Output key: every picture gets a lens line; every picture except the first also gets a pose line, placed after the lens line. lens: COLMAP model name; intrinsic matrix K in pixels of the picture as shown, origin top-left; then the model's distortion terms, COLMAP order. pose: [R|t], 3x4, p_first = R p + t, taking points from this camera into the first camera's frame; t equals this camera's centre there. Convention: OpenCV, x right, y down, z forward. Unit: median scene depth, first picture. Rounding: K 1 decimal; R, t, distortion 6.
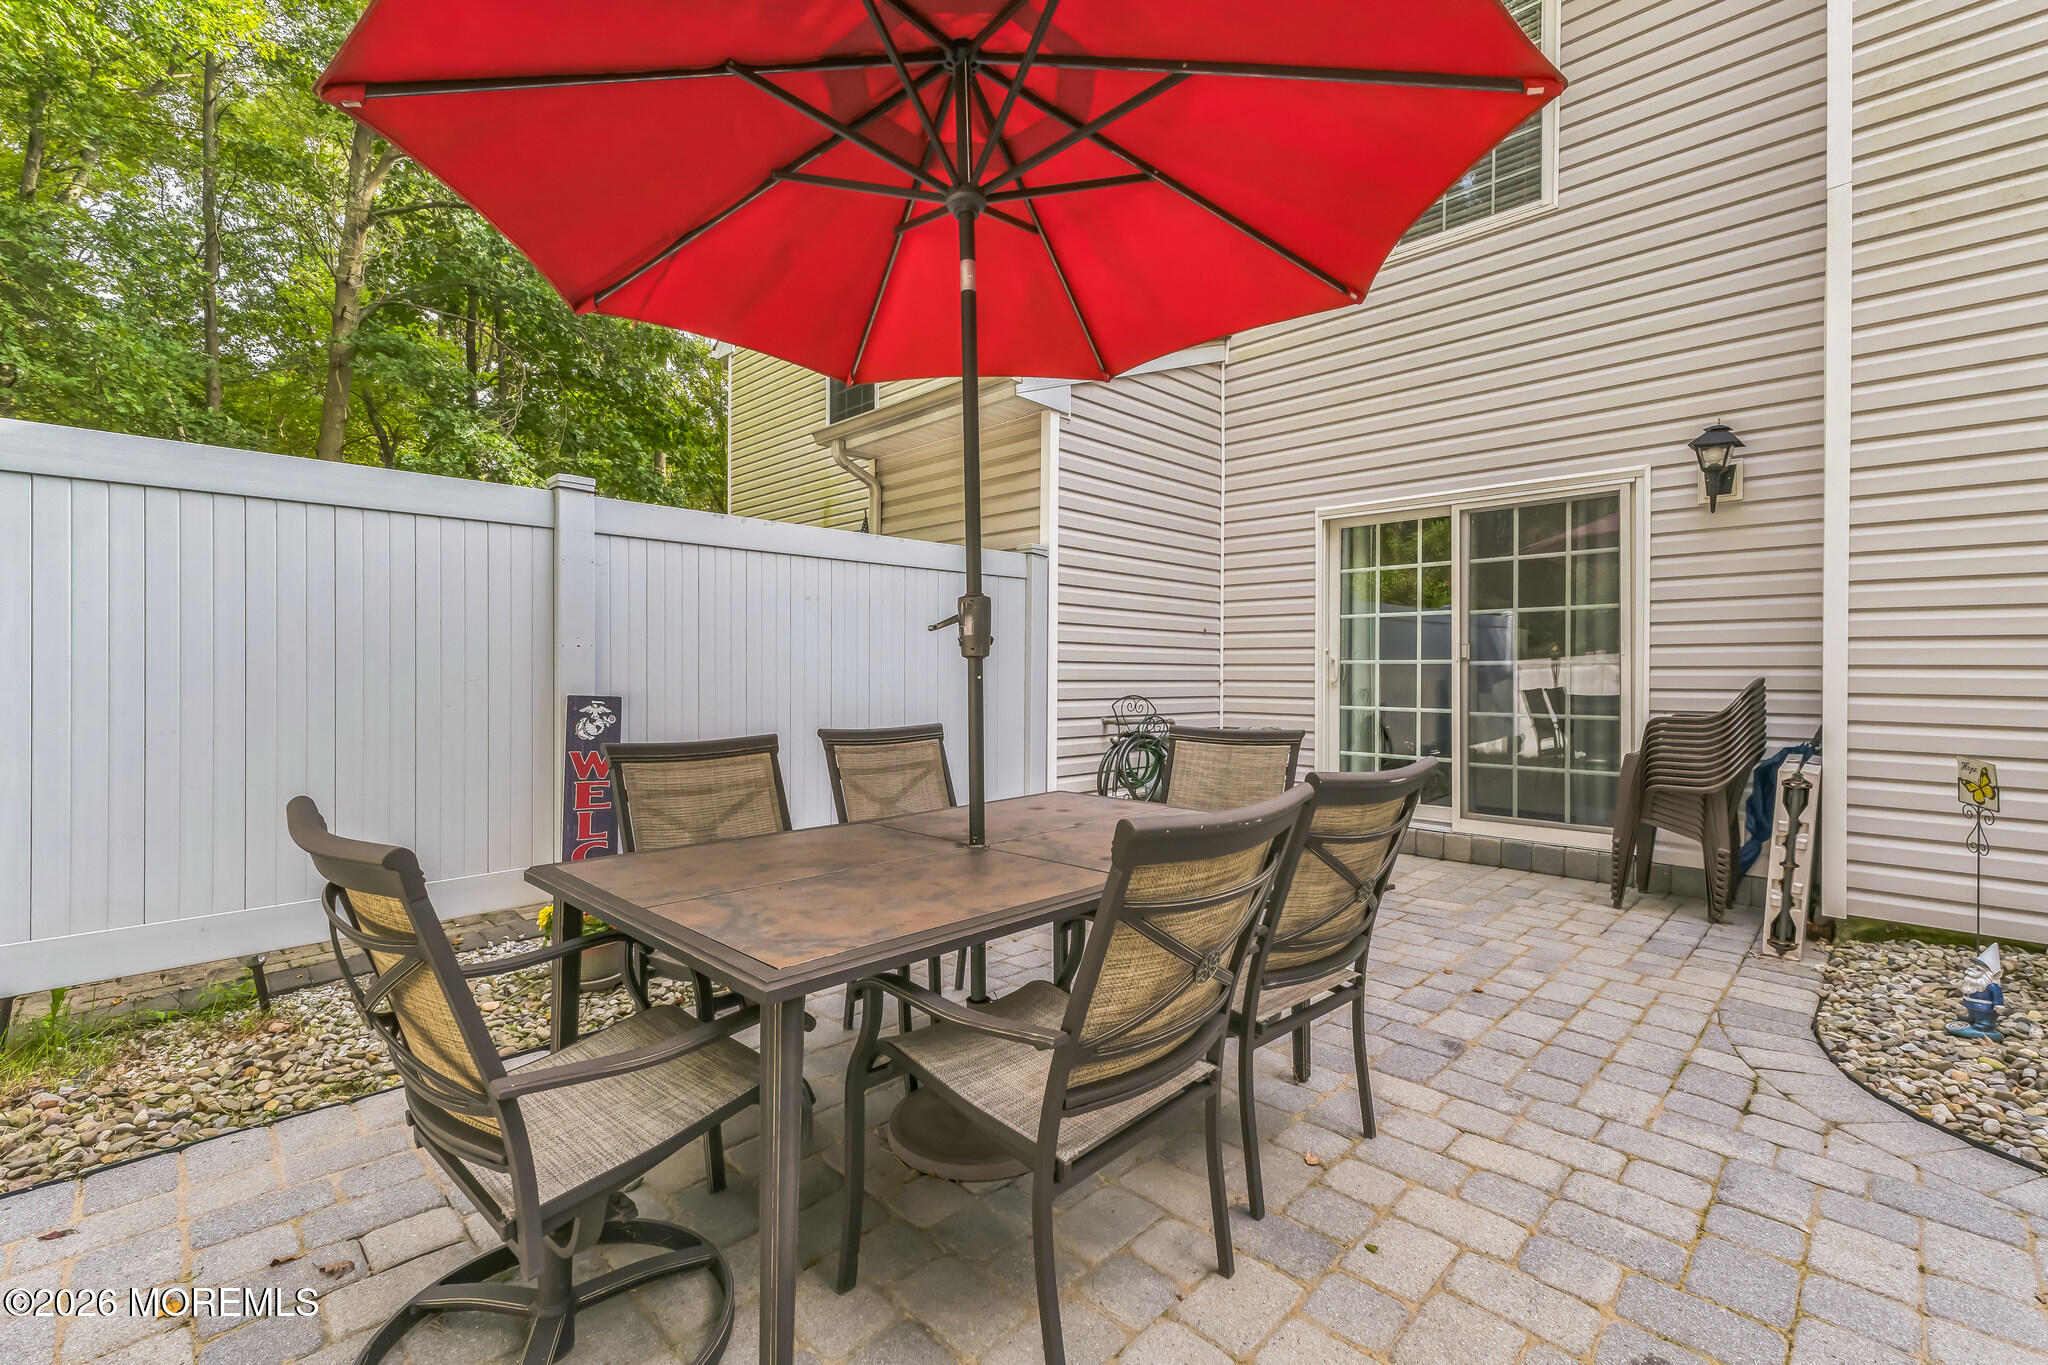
lens RADIAL K [[888.5, 0, 1029.6], [0, 888.5, 675.4], [0, 0, 1]] dist [0.004878, 0.001026]
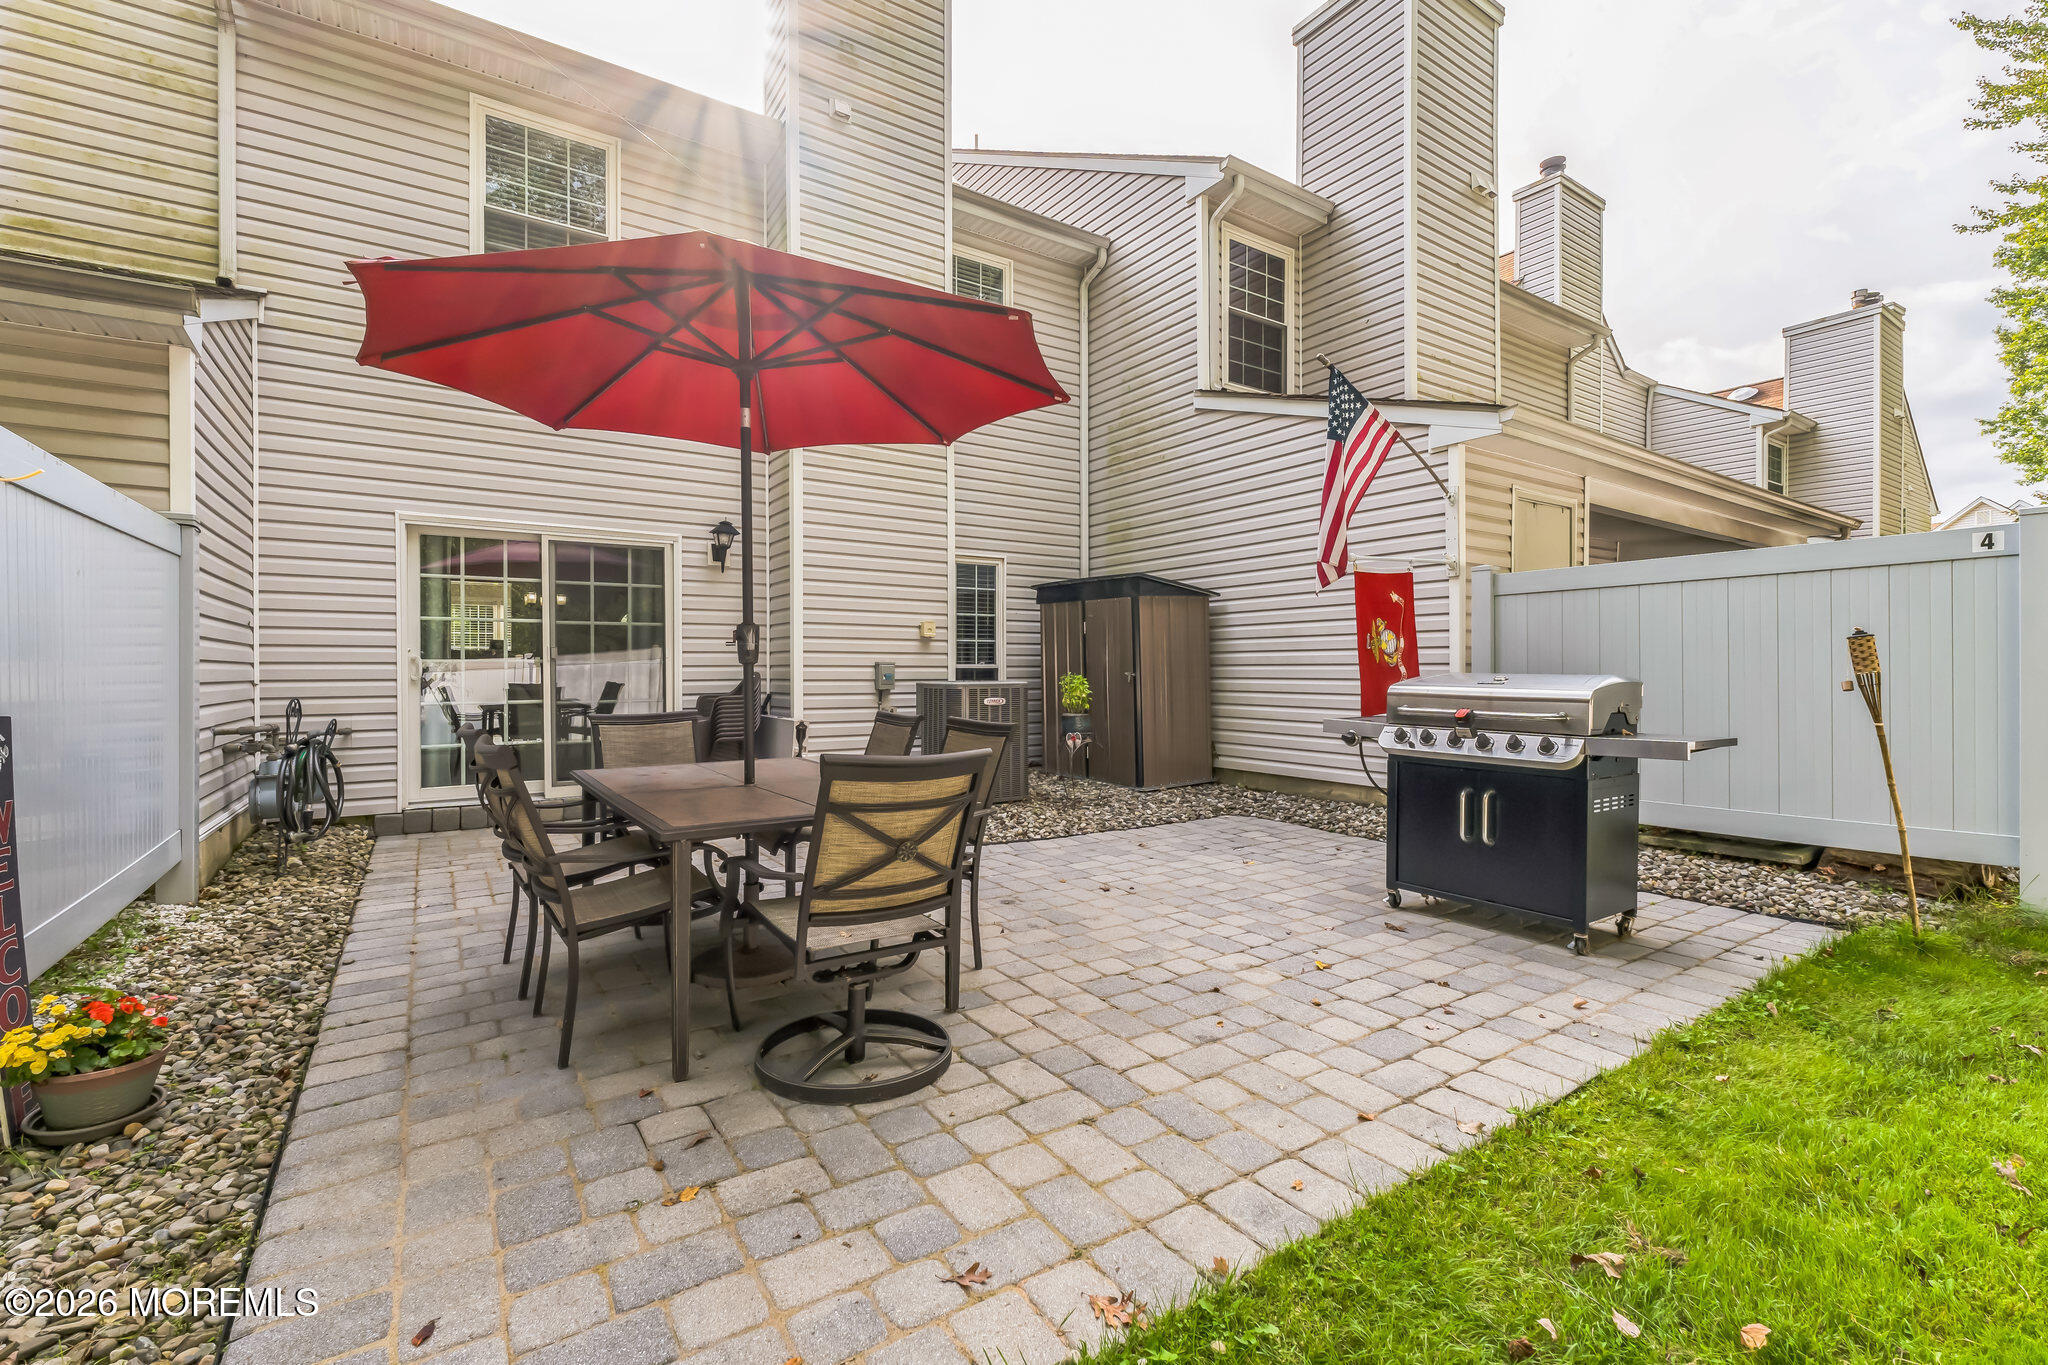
lens RADIAL K [[888.5, 0, 1035.3], [0, 888.5, 672.0], [0, 0, 1]] dist [0.004878, 0.001026]
pose [[0.203613, -0.008526, 0.979014, -0.705315], [0.006646, 0.999951, 0.007326, -0.006672], [-0.979029, 0.005014, 0.203660, 0.095664]]
